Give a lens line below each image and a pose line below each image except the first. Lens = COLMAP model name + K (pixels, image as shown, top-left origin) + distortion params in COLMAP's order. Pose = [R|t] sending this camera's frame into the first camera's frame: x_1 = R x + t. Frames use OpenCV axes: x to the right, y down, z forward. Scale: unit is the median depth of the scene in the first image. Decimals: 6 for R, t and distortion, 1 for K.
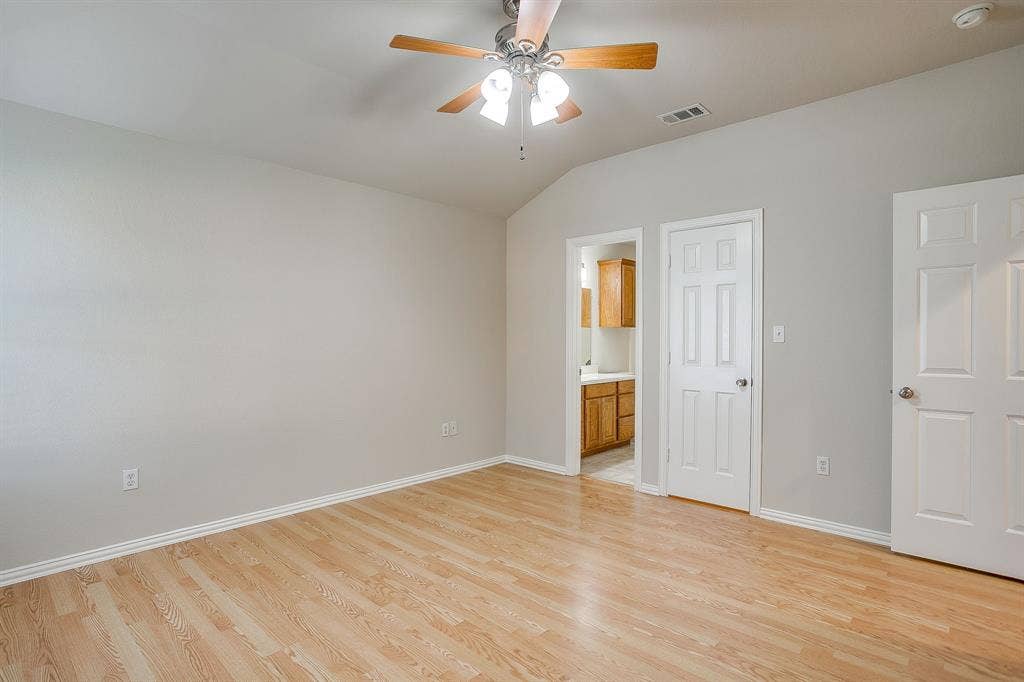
lens RADIAL K [[508.7, 0, 513.3], [0, 508.7, 341.1], [0, 0, 1]] dist [-0.027067, 0.013913]
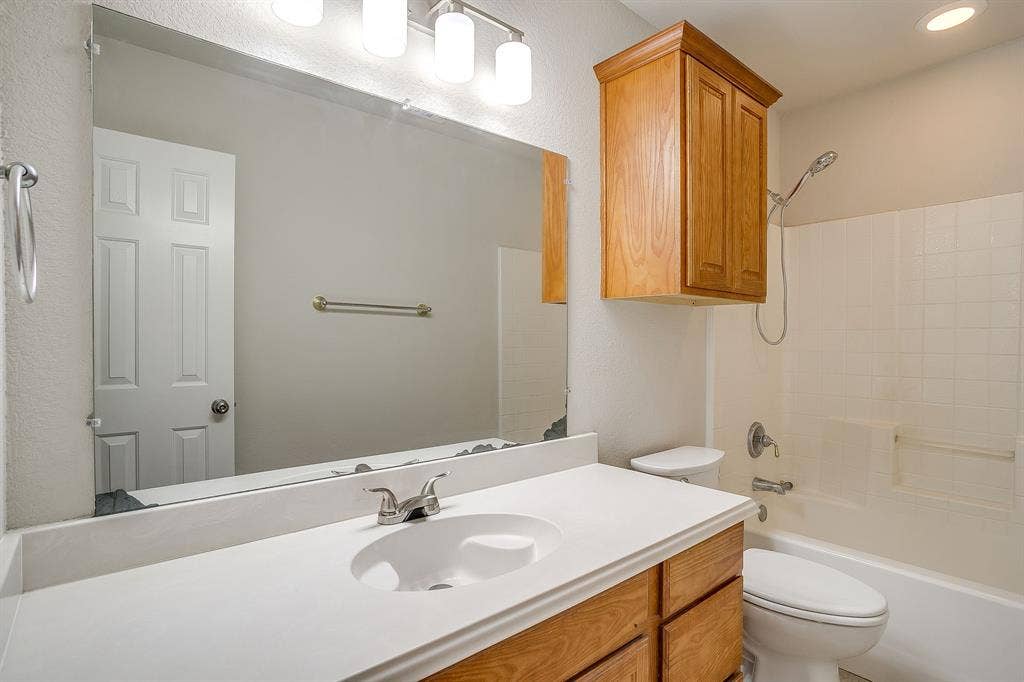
lens RADIAL K [[508.7, 0, 510.7], [0, 508.7, 341.3], [0, 0, 1]] dist [-0.027067, 0.013913]
pose [[0.994071, 0.009086, -0.108353, 0.150752], [-0.008400, 0.999942, 0.006788, -0.005079], [0.108408, -0.005838, 0.994089, 0.718762]]
